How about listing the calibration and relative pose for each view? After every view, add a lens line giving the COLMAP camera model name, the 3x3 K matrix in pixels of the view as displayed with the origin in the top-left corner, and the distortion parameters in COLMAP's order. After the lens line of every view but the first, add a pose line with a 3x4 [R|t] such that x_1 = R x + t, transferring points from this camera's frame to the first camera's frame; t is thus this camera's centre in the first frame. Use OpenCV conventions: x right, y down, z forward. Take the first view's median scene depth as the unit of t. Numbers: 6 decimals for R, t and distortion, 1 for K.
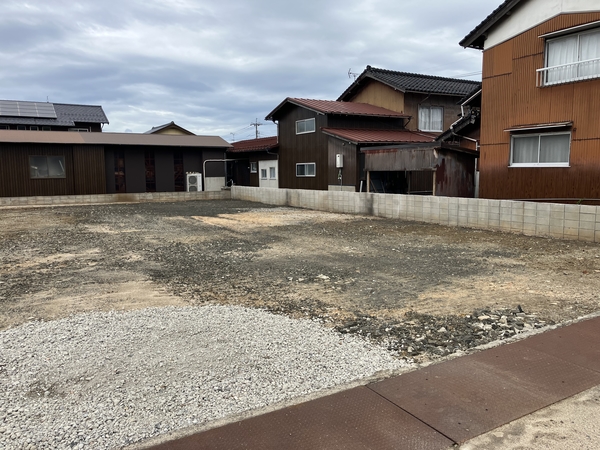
lens RADIAL K [[494.2, 0, 302.1], [0, 494.2, 226.8], [0, 0, 1]] dist [0.042947, -0.003552]
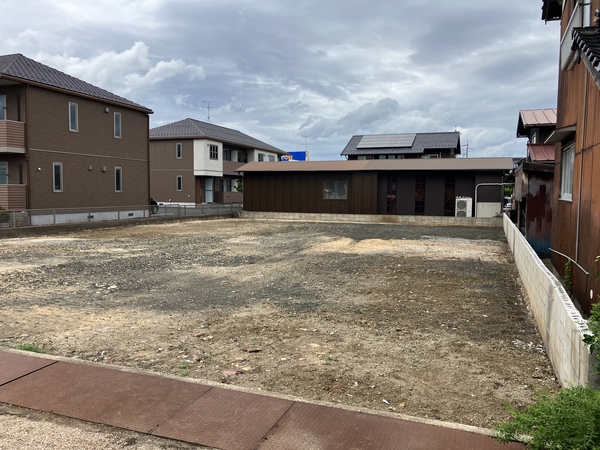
lens RADIAL K [[494.2, 0, 302.5], [0, 494.2, 224.3], [0, 0, 1]] dist [0.042947, -0.003552]
pose [[0.623297, 0.067730, -0.779046, 0.339855], [-0.106018, 0.994363, 0.001627, -0.026936], [0.774765, 0.081578, 0.626964, 0.171273]]
